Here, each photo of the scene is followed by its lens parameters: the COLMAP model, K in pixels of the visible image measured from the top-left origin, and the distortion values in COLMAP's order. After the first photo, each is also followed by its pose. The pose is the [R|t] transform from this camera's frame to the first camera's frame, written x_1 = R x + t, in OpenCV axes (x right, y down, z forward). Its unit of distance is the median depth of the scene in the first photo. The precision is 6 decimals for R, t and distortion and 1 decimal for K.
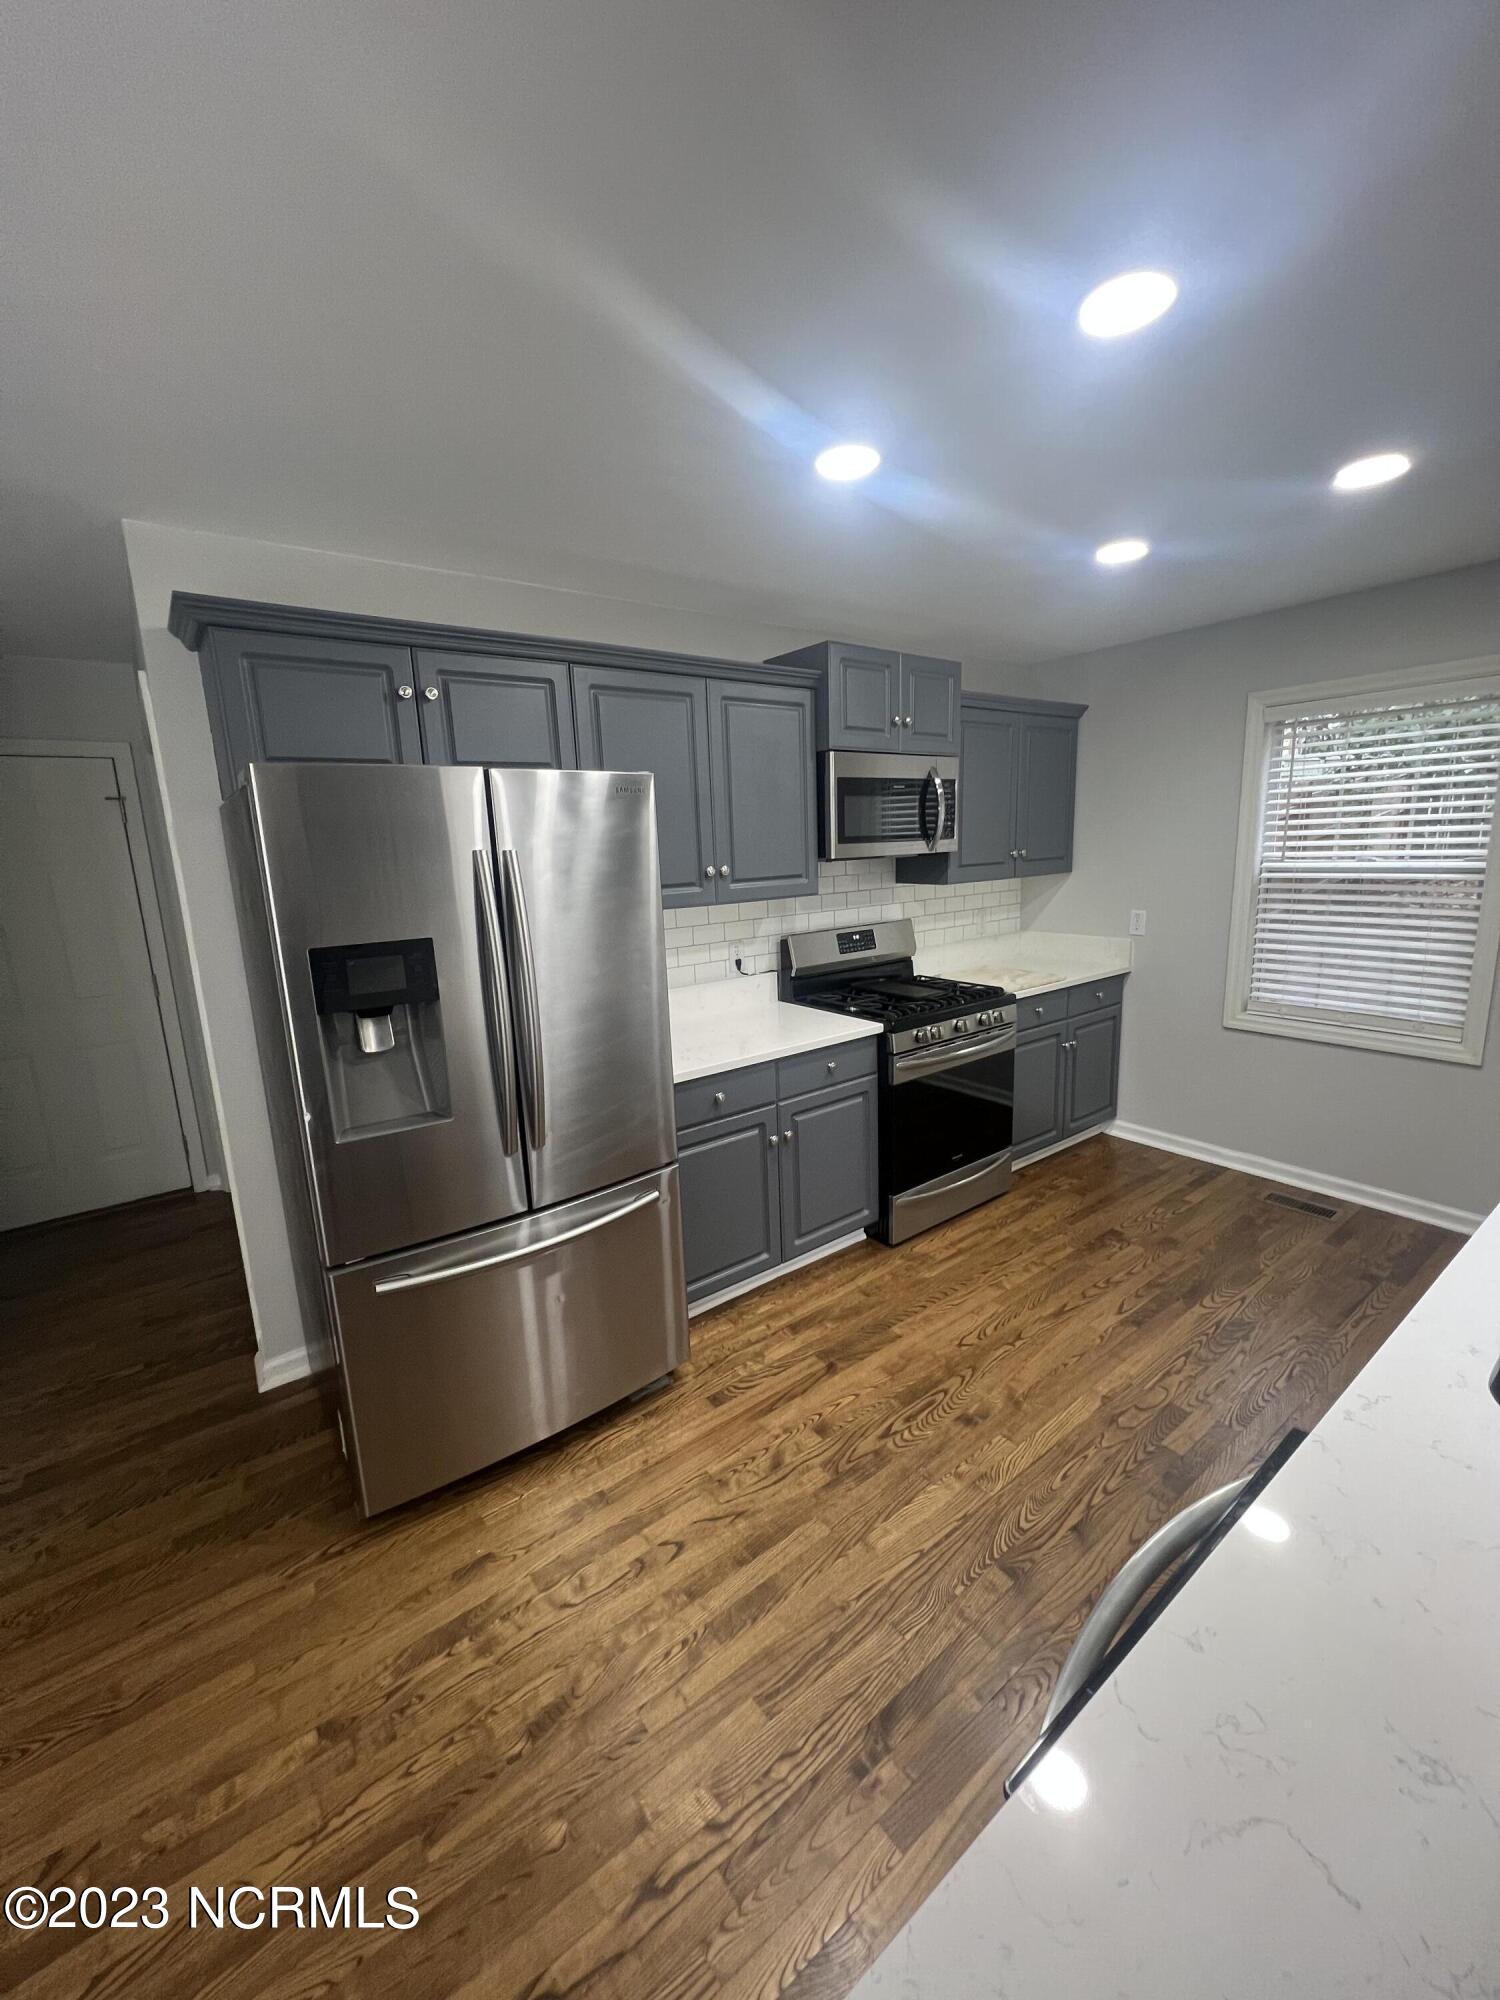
lens RADIAL K [[794.1, 0, 754.0], [0, 794.1, 1000.6], [0, 0, 1]] dist [-0.000614, -0.000284]
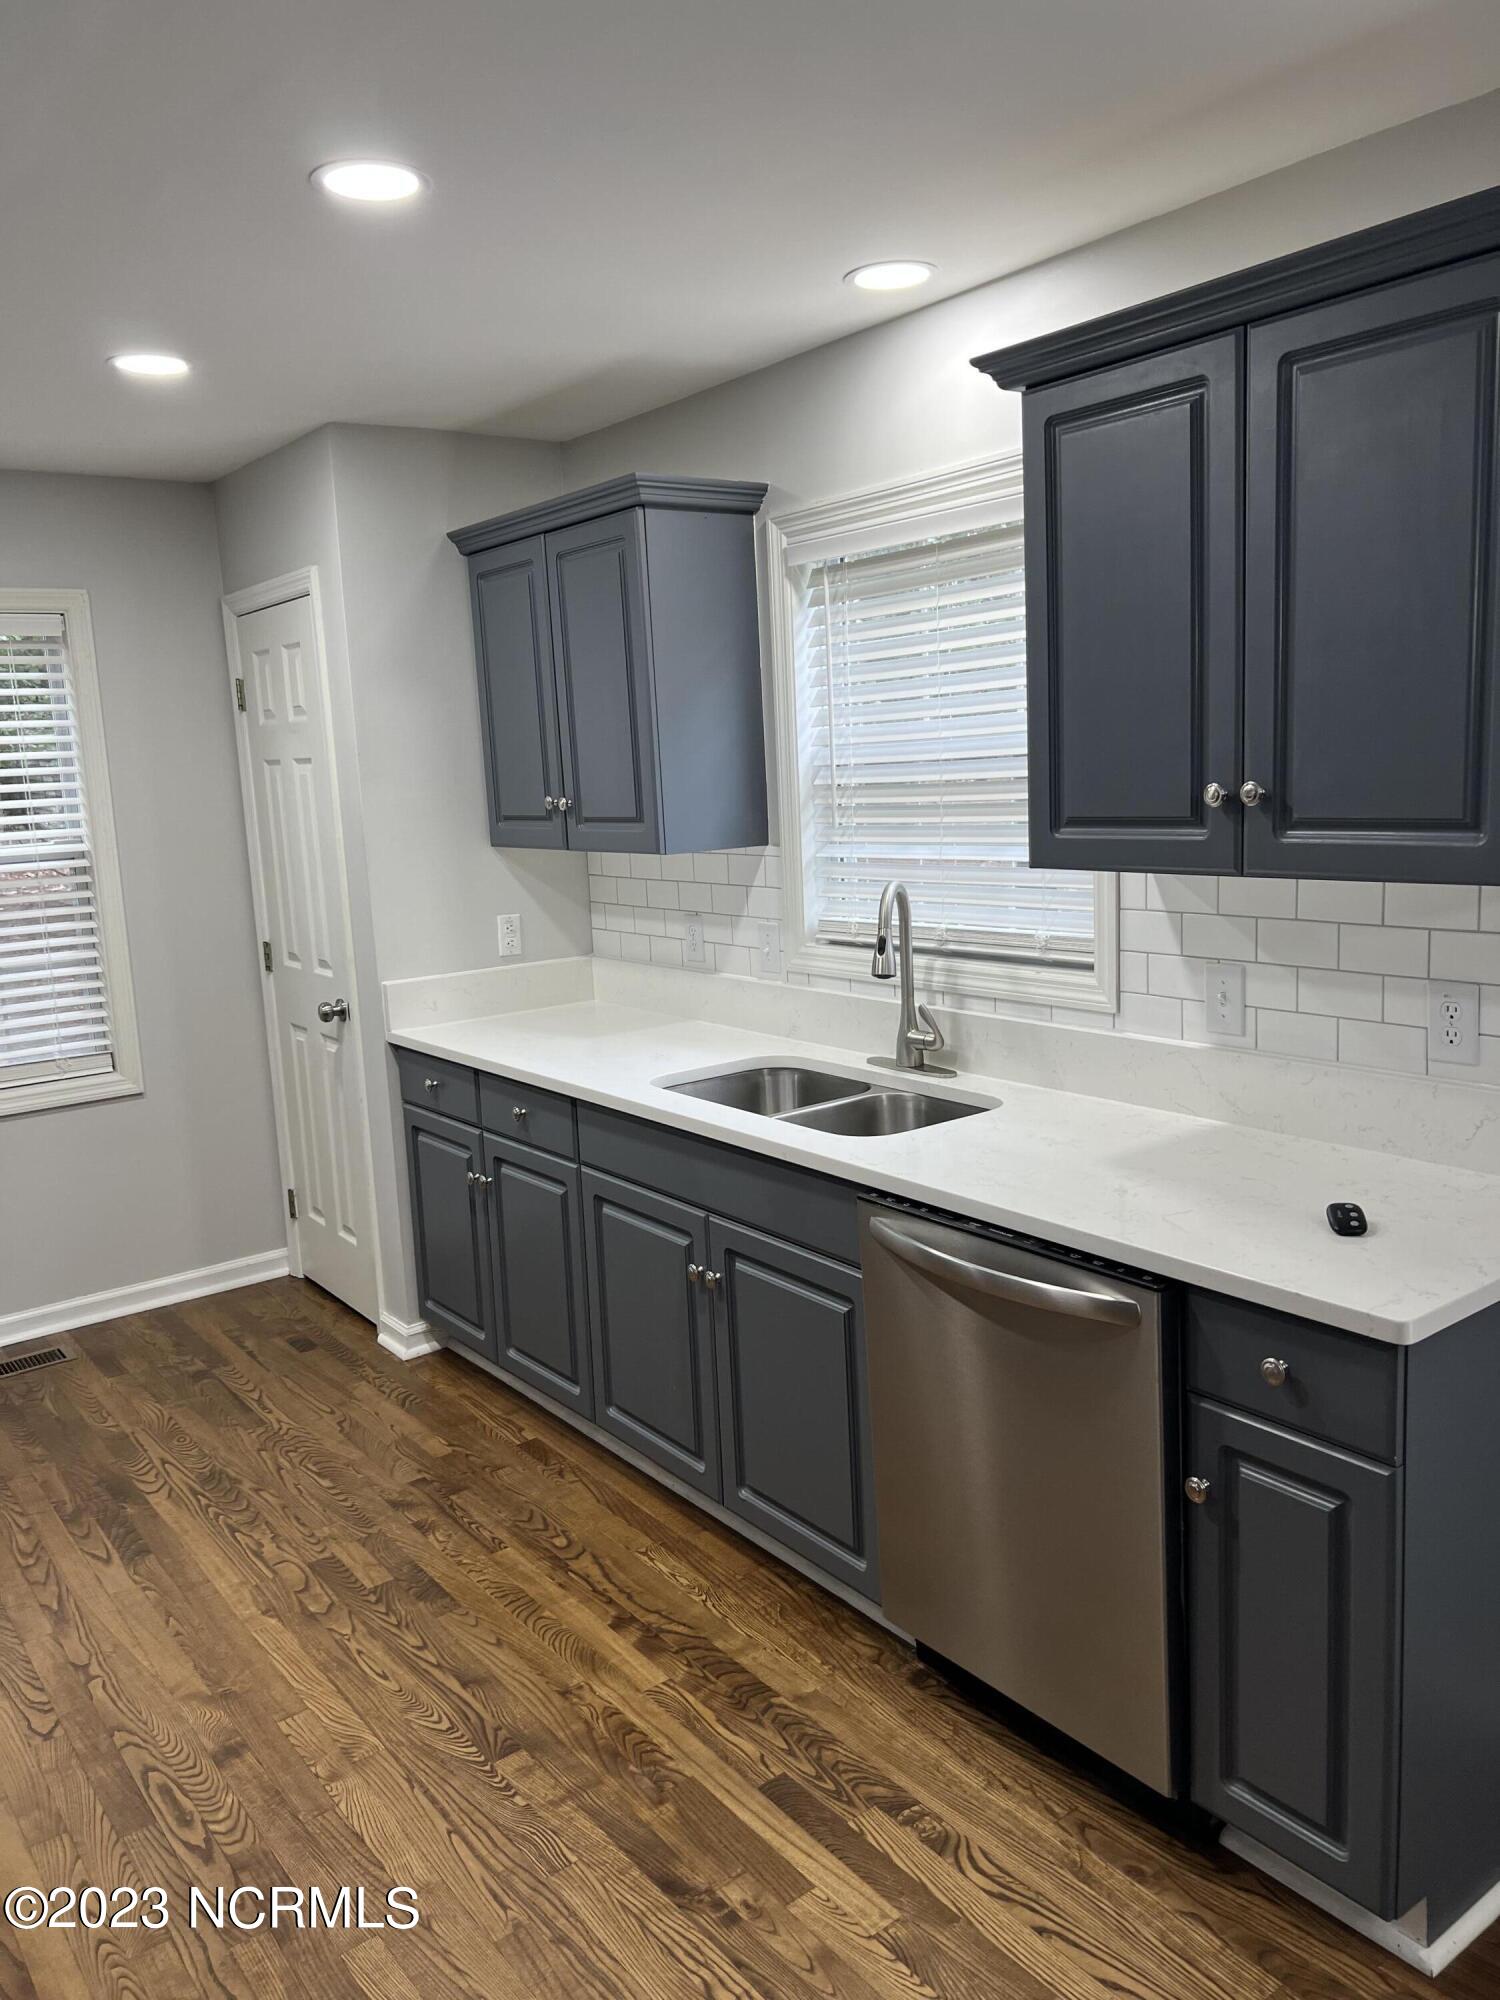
lens RADIAL K [[1514.0, 0, 749.2], [0, 1514.0, 999.7], [0, 0, 1]] dist [0.008893, 0.004070]
pose [[-0.000937, -0.124645, 0.992201, -0.974302], [0.244755, 0.961995, 0.121081, -0.070449], [-0.969585, 0.242959, 0.029606, 0.554804]]
